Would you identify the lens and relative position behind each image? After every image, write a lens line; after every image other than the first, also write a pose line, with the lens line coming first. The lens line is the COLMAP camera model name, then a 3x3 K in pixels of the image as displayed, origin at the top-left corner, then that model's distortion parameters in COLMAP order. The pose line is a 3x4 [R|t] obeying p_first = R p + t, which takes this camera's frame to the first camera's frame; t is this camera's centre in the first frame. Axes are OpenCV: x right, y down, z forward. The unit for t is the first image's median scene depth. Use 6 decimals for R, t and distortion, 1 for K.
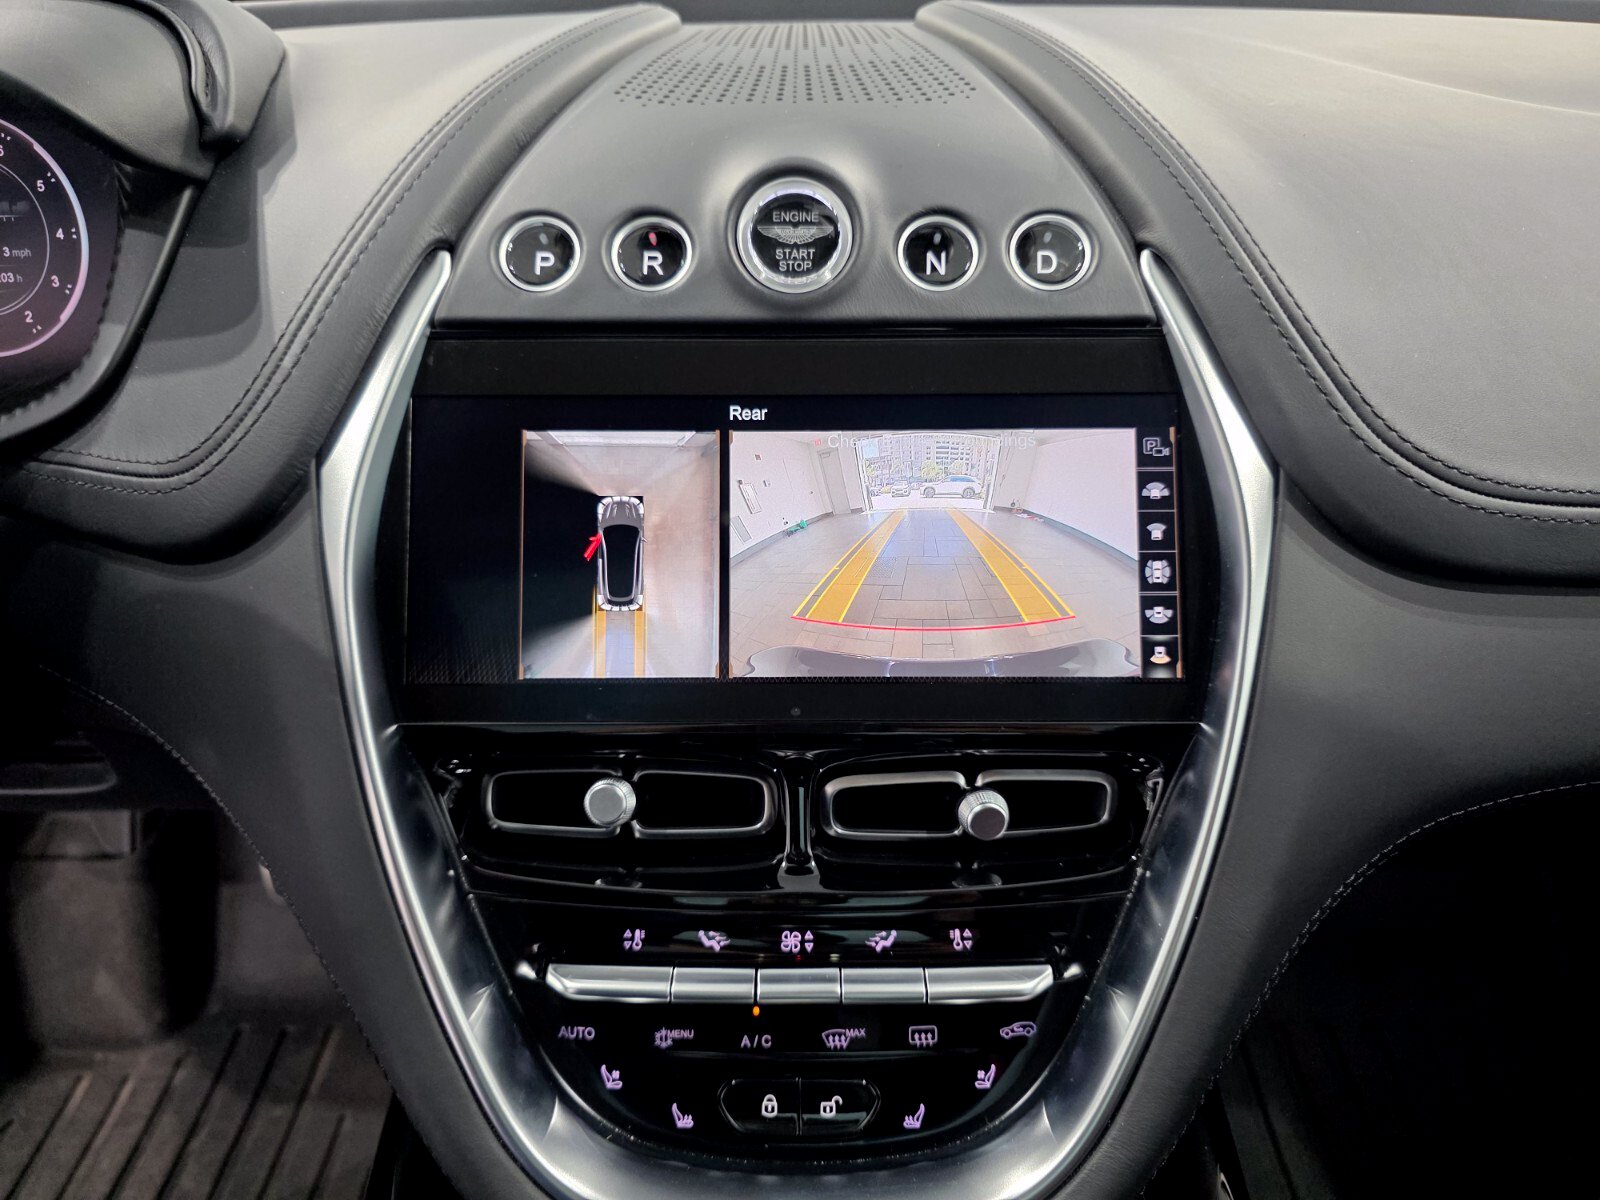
lens RADIAL K [[1059.4, 0, 800.2], [0, 1059.4, 610.5], [0, 0, 1]] dist [0.022069, -0.030782]
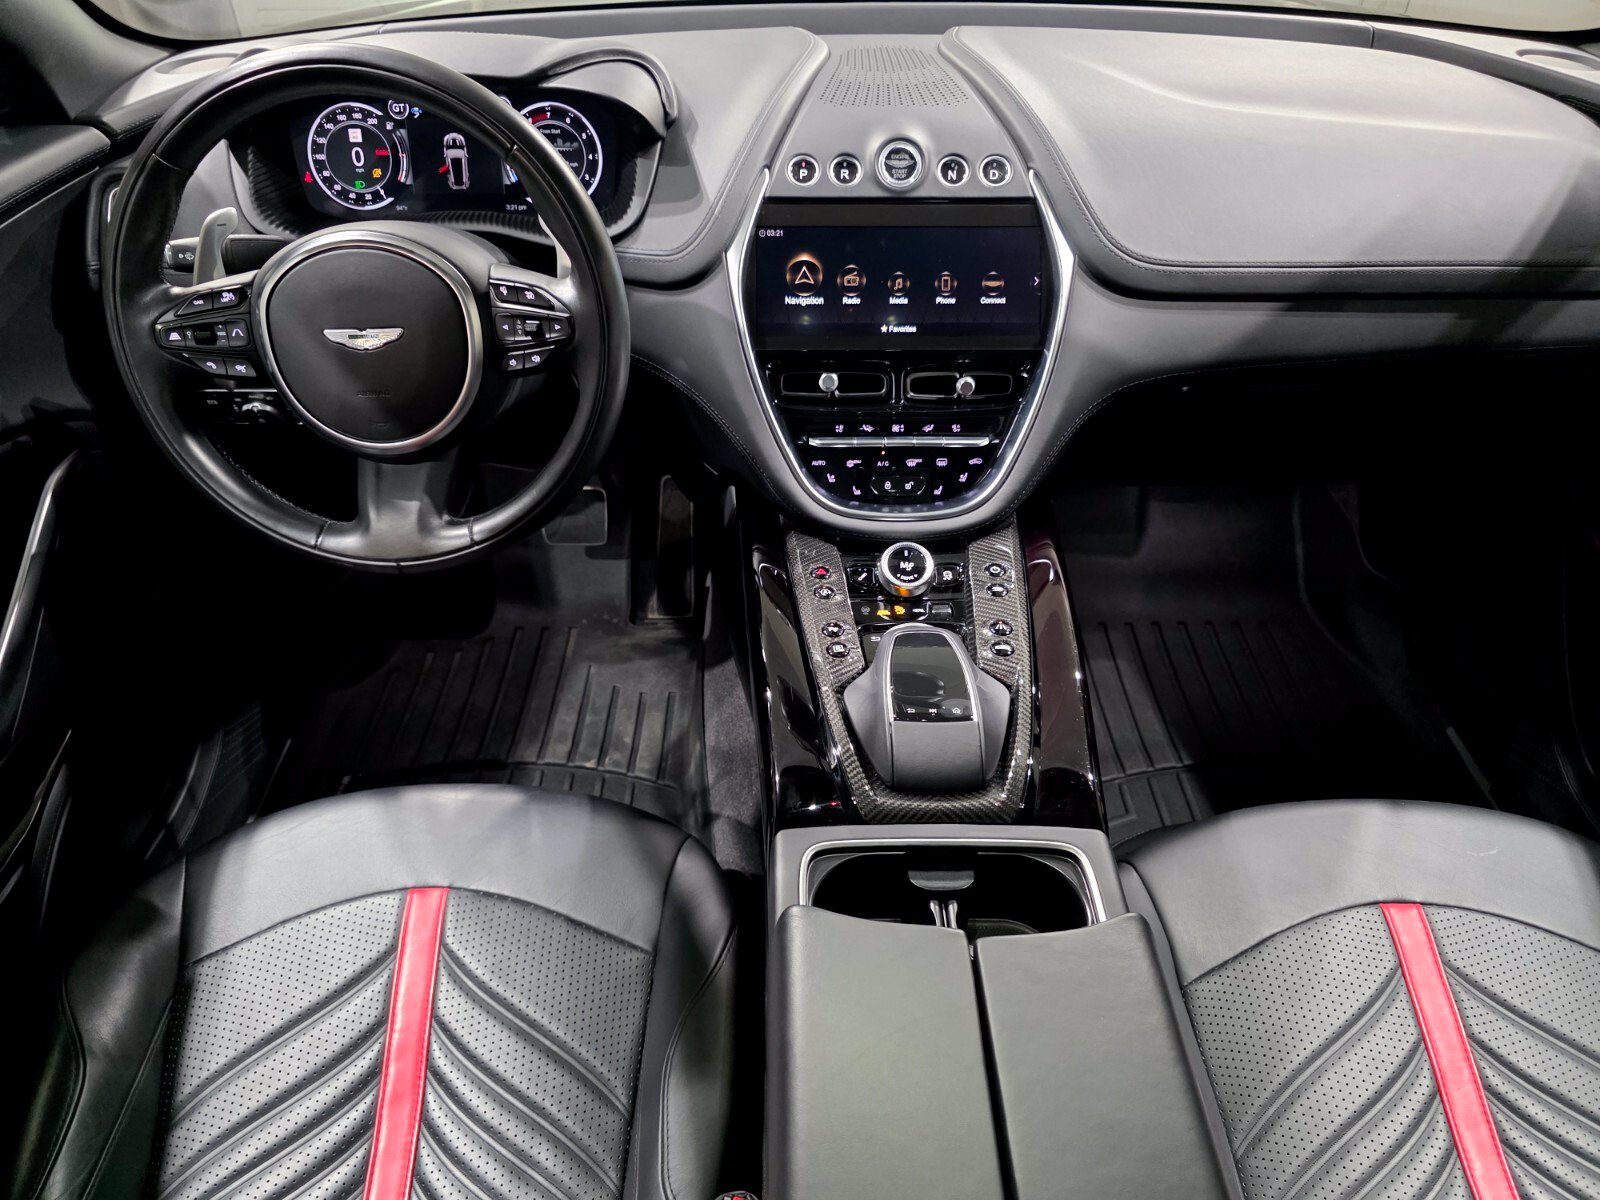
lens RADIAL K [[1059.4, 0, 800.2], [0, 1059.4, 610.5], [0, 0, 1]] dist [0.022069, -0.030782]
pose [[0.999938, 0.001981, 0.010928, -0.280000], [-0.003357, 0.991851, 0.127356, 0.416039], [-0.010587, -0.127385, 0.991797, -1.773040]]
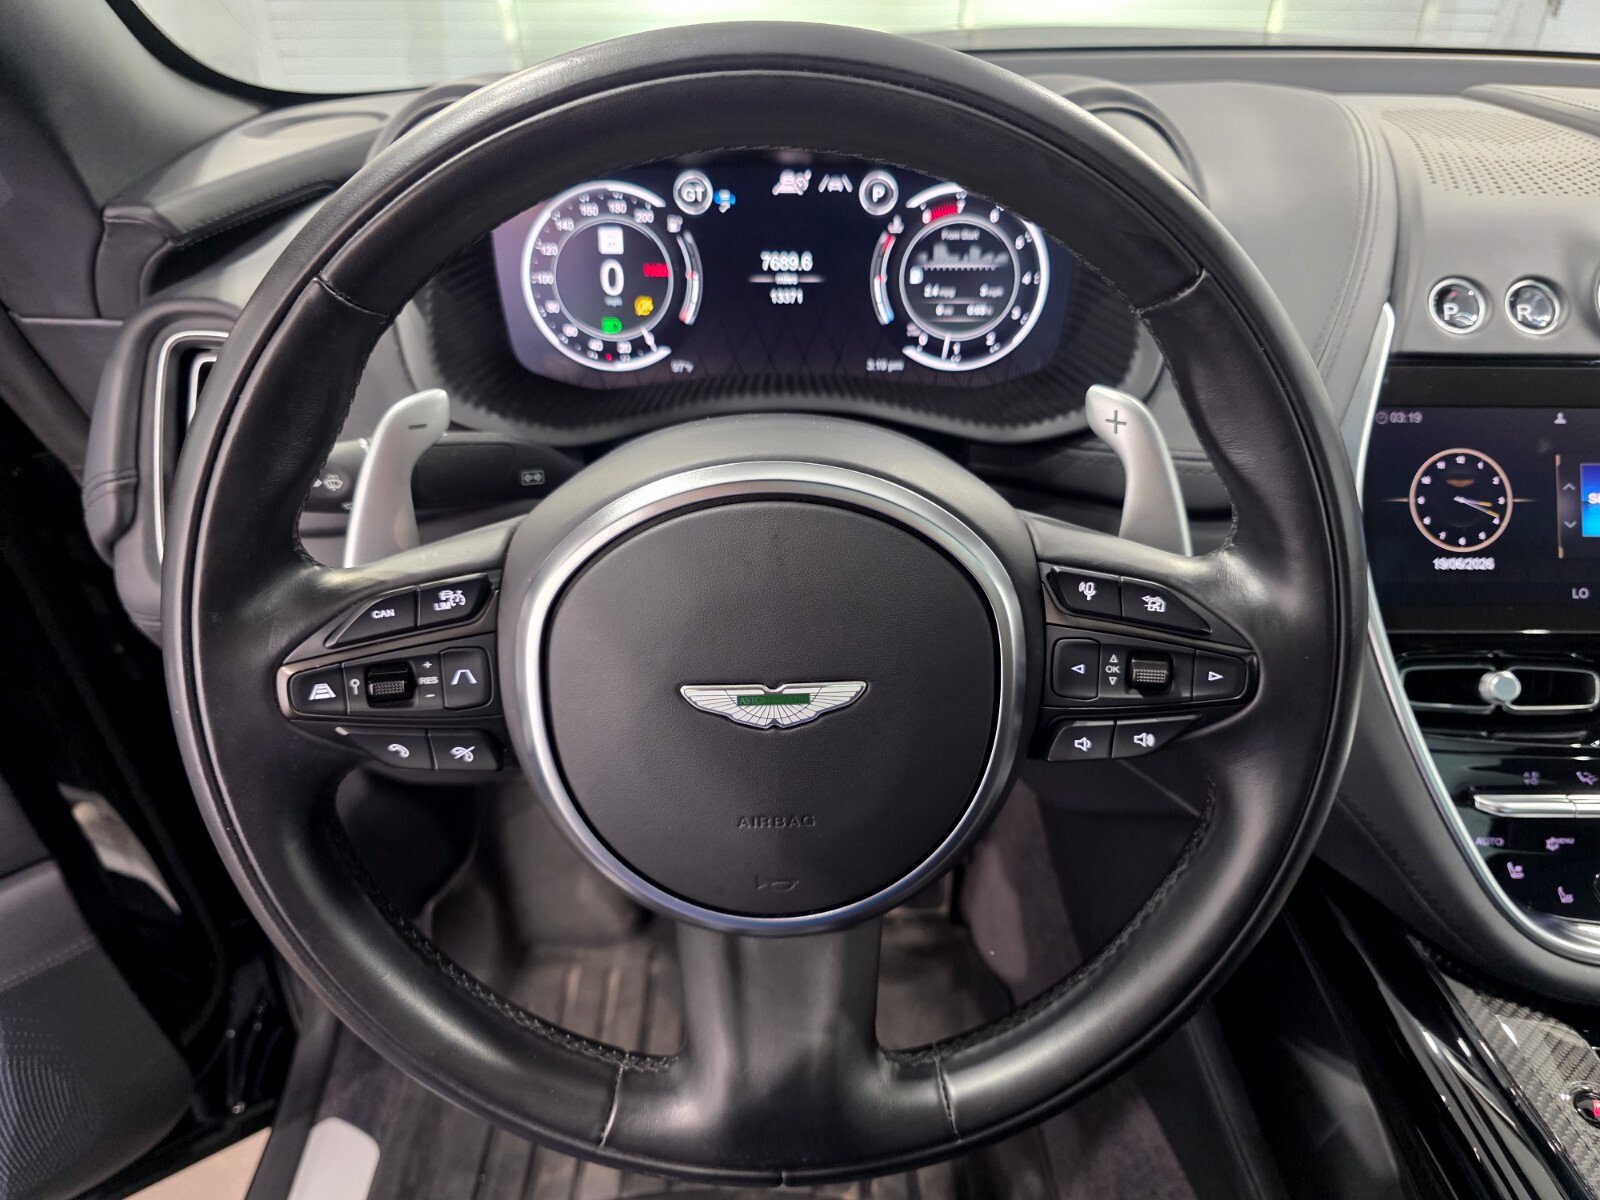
lens RADIAL K [[1076.5, 0, 819.1], [0, 1076.5, 621.0], [0, 0, 1]] dist [-0.006326, -0.001672]
pose [[0.999662, 0.001583, 0.025953, -1.147343], [-0.002532, 0.999327, 0.036598, 0.037872], [-0.025878, -0.036651, 0.998993, -0.441126]]
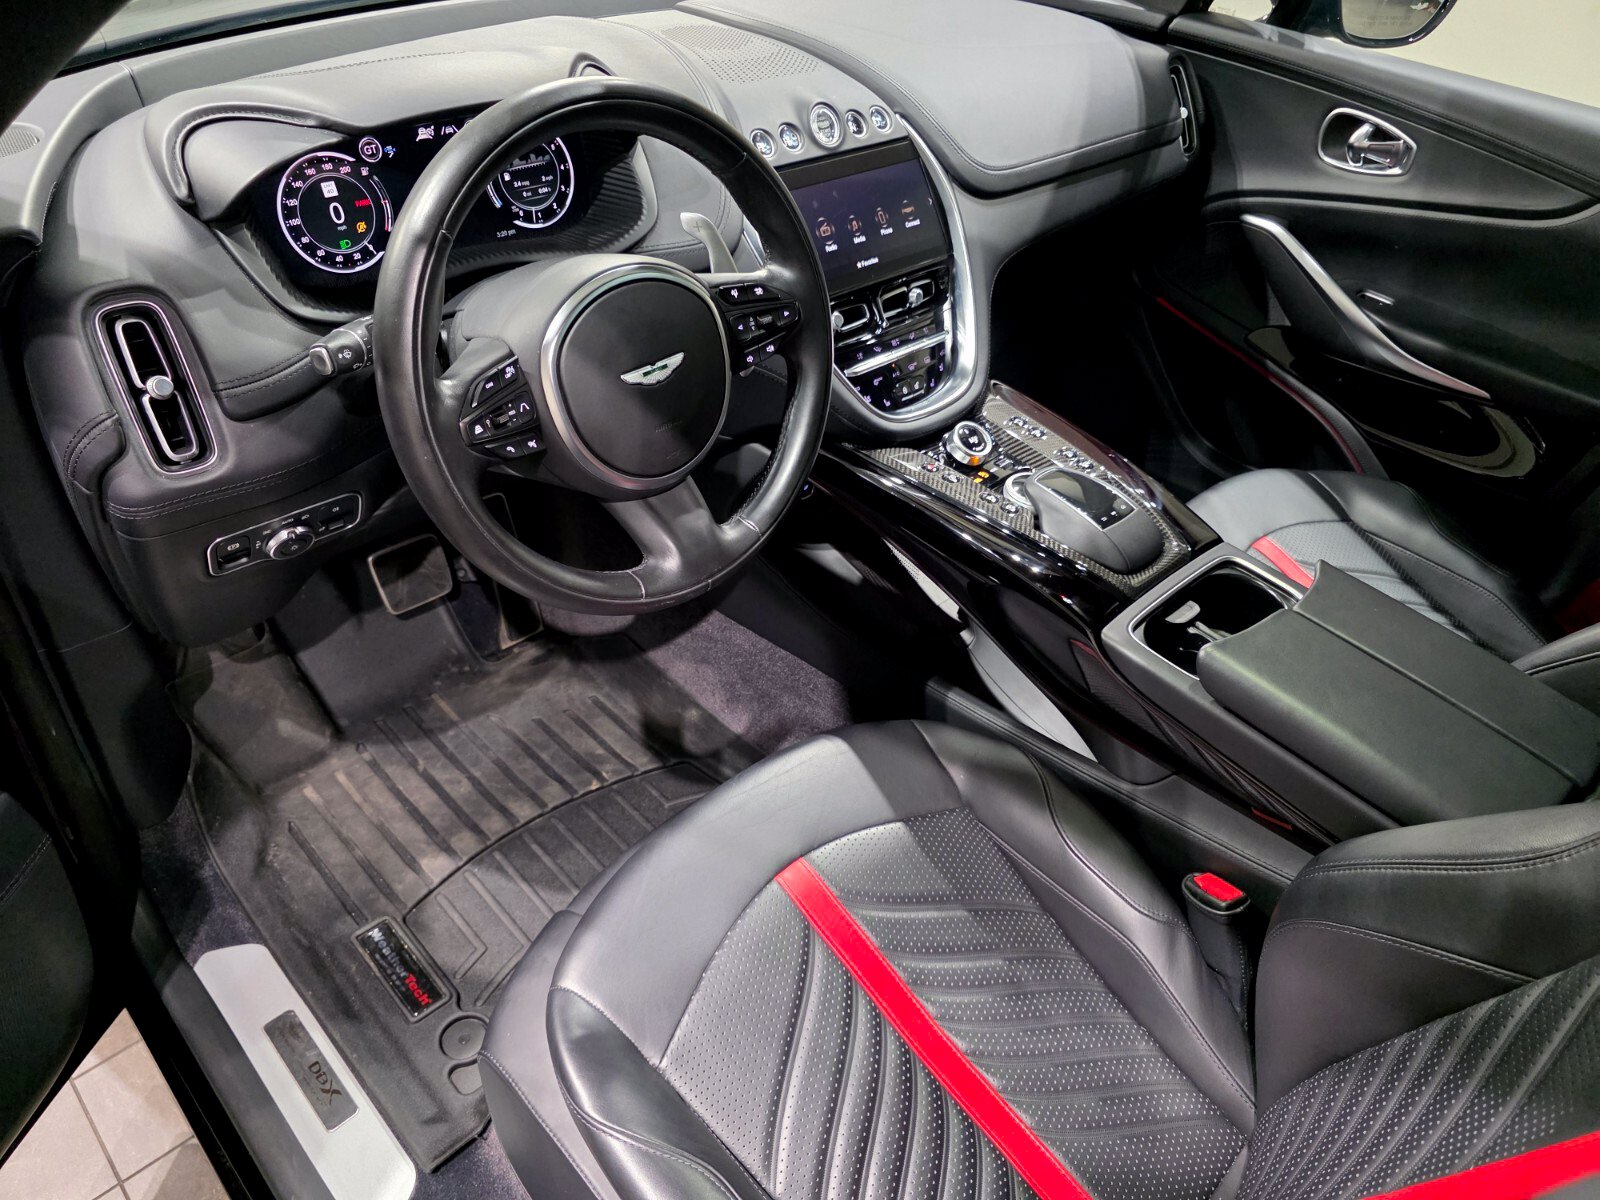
lens RADIAL K [[1059.4, 0, 800.2], [0, 1059.4, 610.5], [0, 0, 1]] dist [0.022069, -0.030782]
pose [[0.725086, -0.399903, 0.560650, -2.363686], [0.300855, 0.916267, 0.264464, 0.103697], [-0.619465, -0.023085, 0.784685, -1.427835]]
